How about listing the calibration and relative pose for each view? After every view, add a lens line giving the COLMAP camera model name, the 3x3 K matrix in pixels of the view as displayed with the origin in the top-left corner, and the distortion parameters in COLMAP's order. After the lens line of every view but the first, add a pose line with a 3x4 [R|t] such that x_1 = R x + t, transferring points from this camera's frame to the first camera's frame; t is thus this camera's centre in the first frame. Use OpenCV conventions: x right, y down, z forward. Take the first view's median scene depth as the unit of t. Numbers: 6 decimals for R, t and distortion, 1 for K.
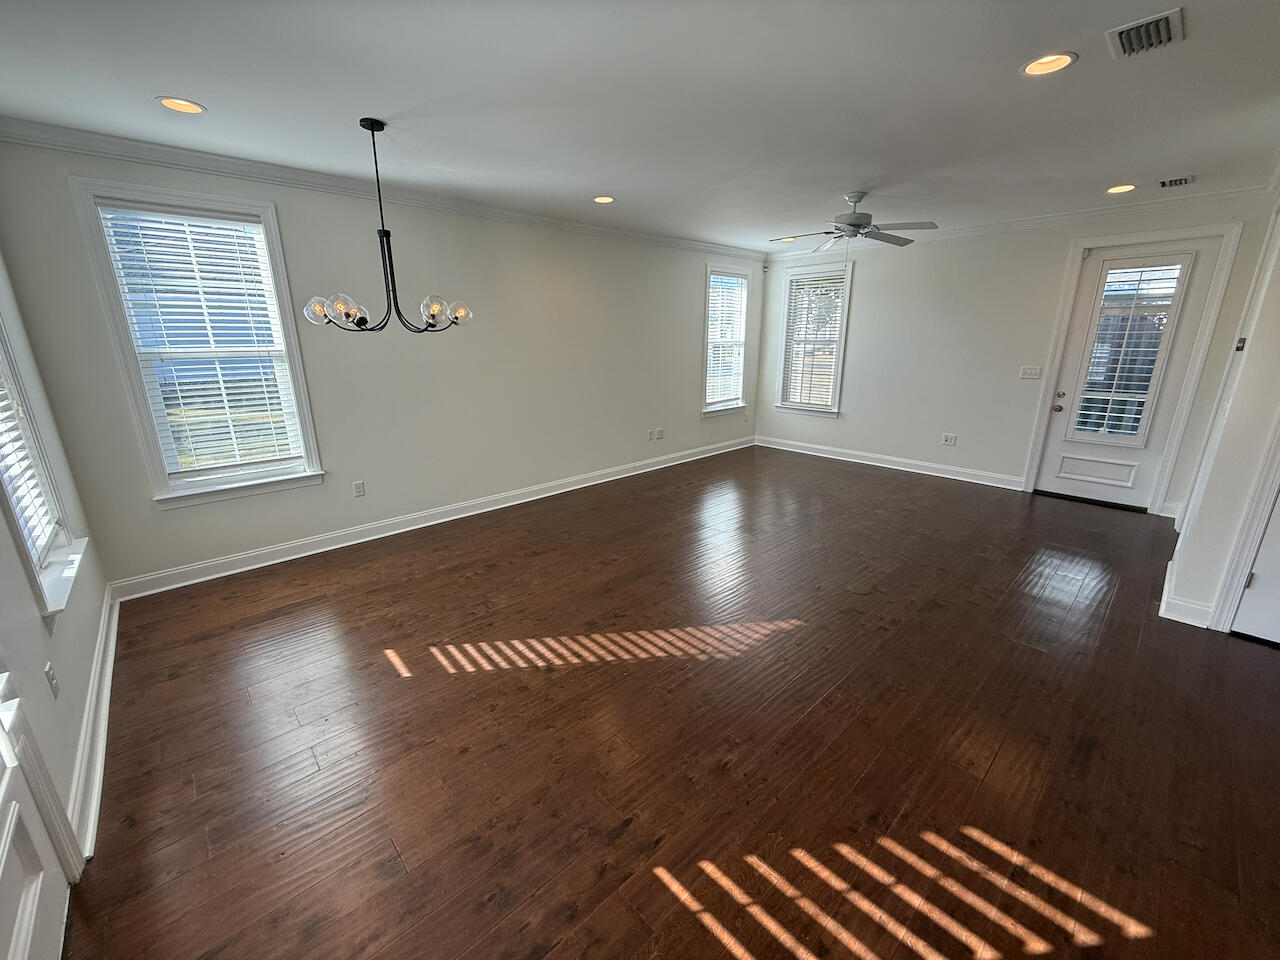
lens RADIAL K [[510.6, 0, 639.9], [0, 510.6, 479.5], [0, 0, 1]] dist [-0.000042, 0.000257]
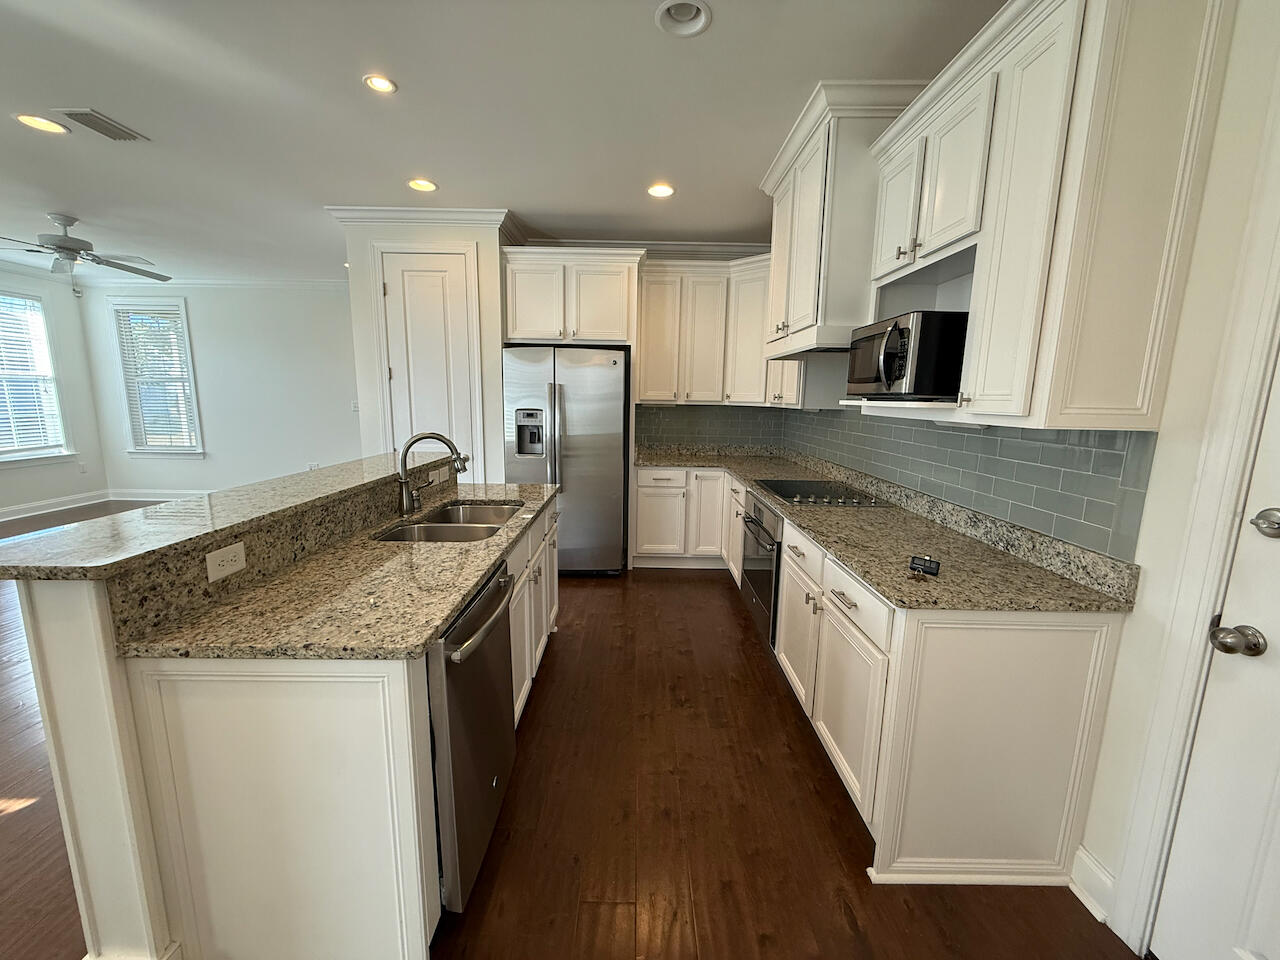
lens RADIAL K [[510.6, 0, 637.3], [0, 510.6, 478.9], [0, 0, 1]] dist [-0.000042, 0.000257]
pose [[0.684522, -0.103284, 0.721638, 0.492964], [0.180195, 0.983167, -0.030213, 0.176392], [-0.706370, 0.150717, 0.691611, -0.417785]]
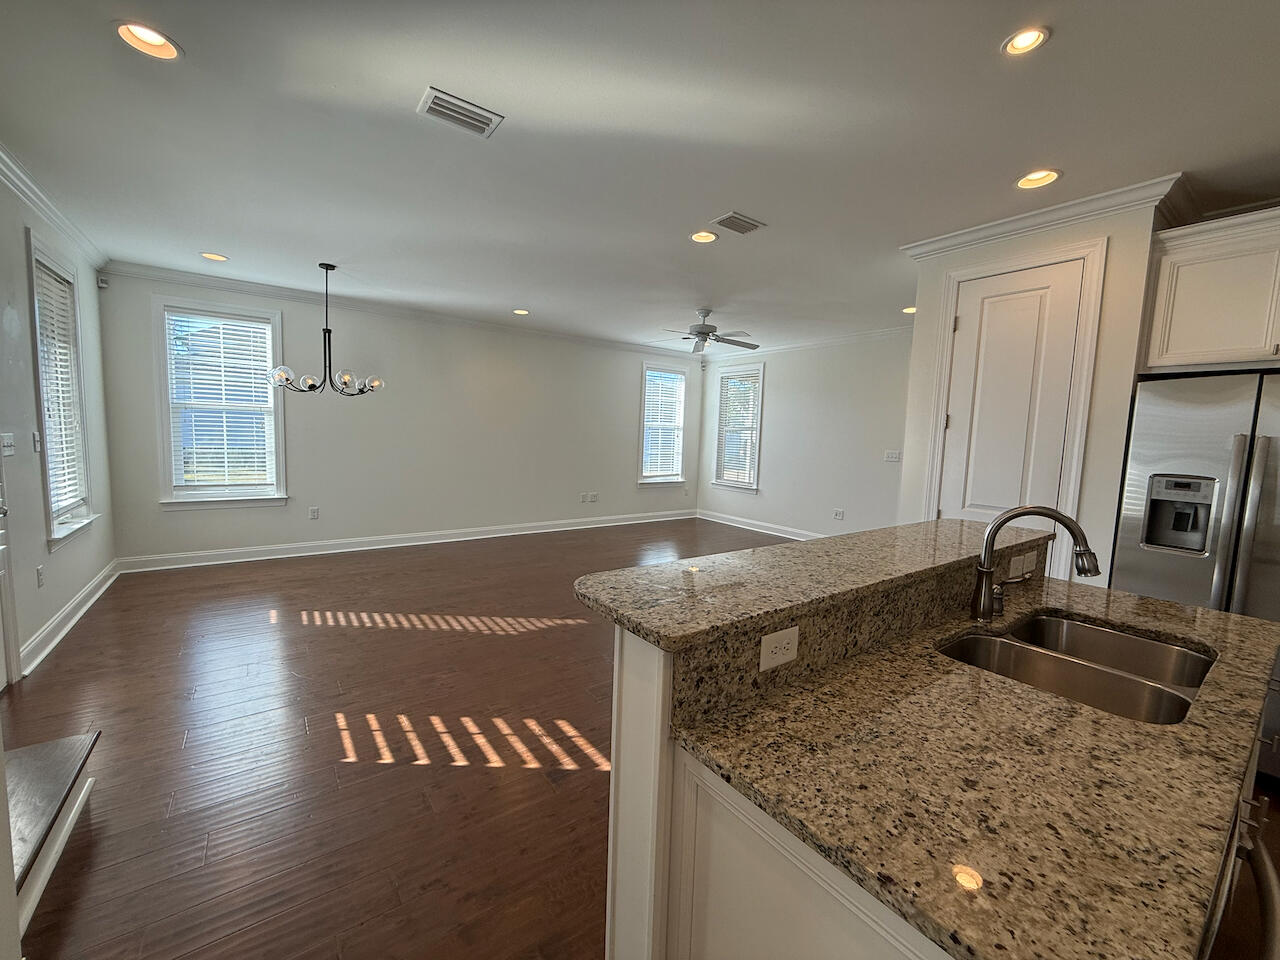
lens RADIAL K [[510.6, 0, 639.3], [0, 510.6, 478.9], [0, 0, 1]] dist [-0.000042, 0.000257]
pose [[0.992799, 0.049522, -0.109075, 0.496381], [-0.068655, 0.981391, -0.179325, 0.130671], [0.098165, 0.185522, 0.977725, -0.256381]]
